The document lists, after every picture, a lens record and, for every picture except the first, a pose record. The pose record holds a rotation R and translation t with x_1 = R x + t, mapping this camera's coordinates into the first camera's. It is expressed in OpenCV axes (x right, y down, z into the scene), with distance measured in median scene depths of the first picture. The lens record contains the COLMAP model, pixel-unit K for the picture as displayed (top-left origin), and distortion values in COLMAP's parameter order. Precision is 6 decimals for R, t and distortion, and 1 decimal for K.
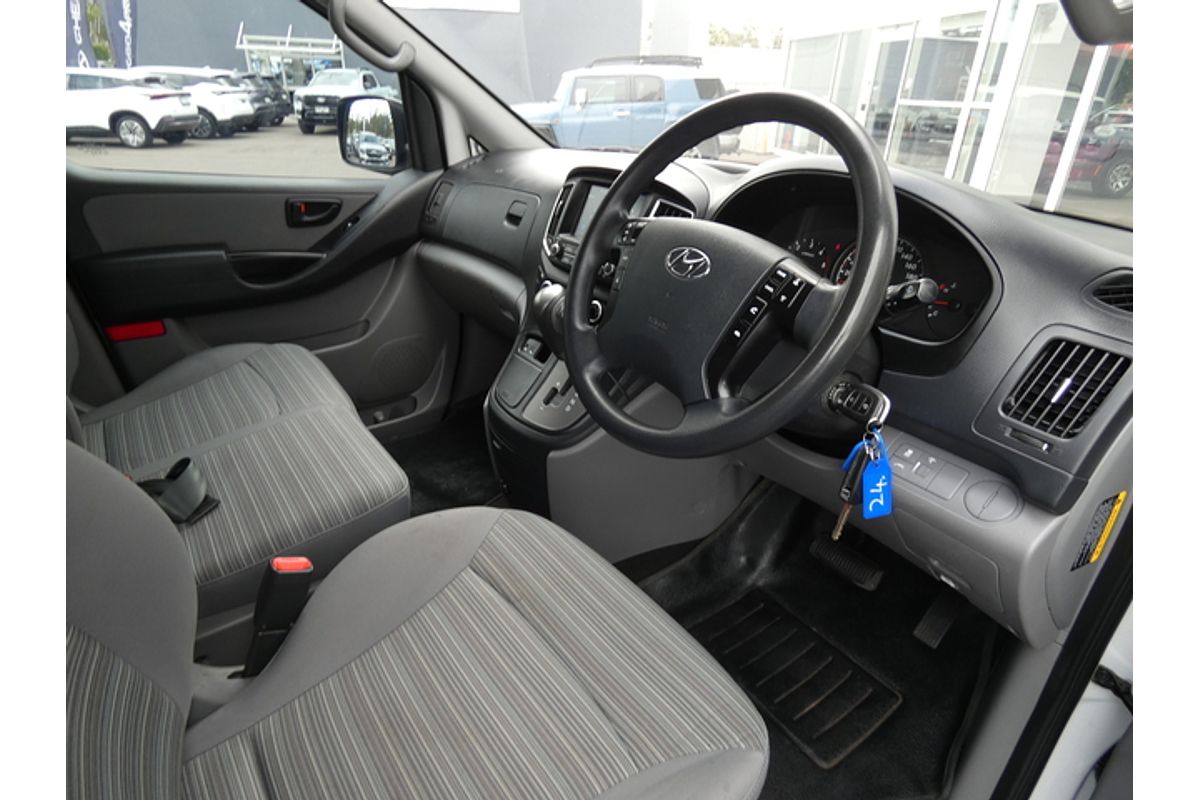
lens RADIAL K [[655.2, 0, 600.1], [0, 655.2, 393.4], [0, 0, 1]] dist [-0.004847, 0.001151]
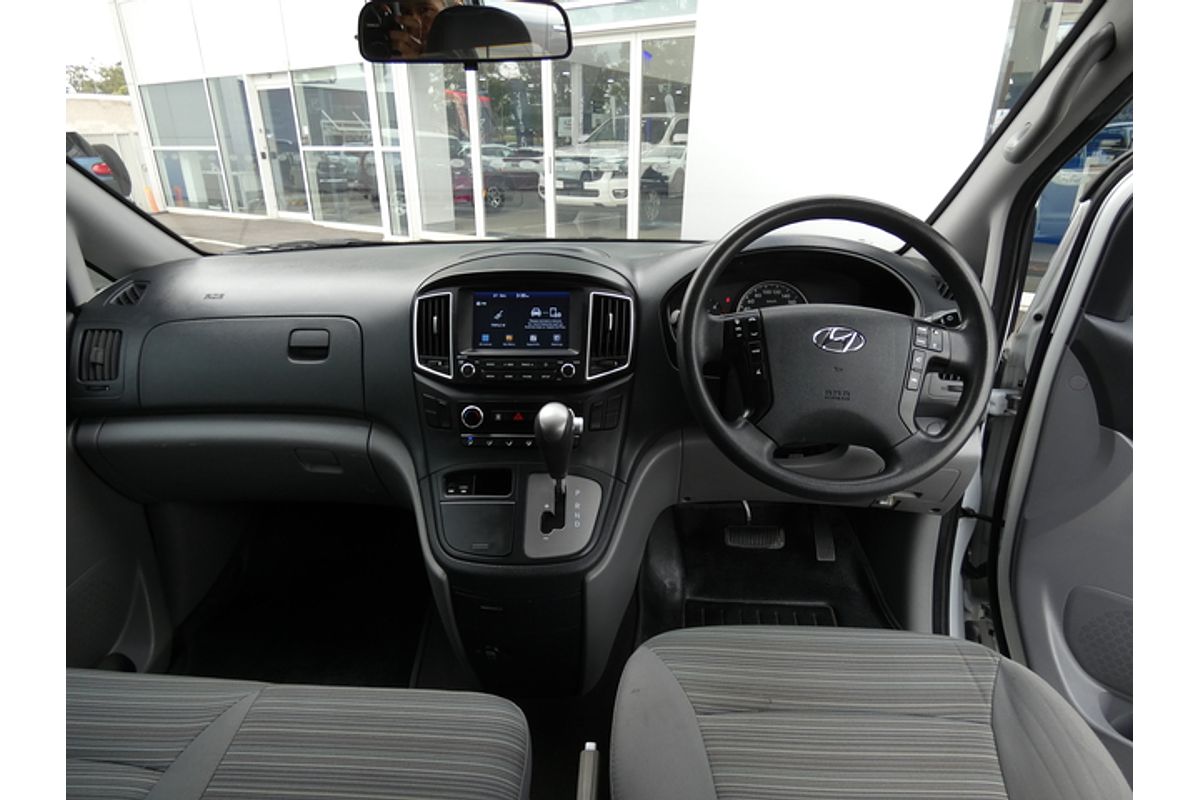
lens RADIAL K [[655.2, 0, 606.6], [0, 655.2, 406.5], [0, 0, 1]] dist [-0.004847, 0.001151]
pose [[0.645685, -0.321988, 0.692398, -0.087751], [0.346669, 0.931526, 0.109910, -0.031623], [-0.680376, 0.169065, 0.713096, 0.039174]]
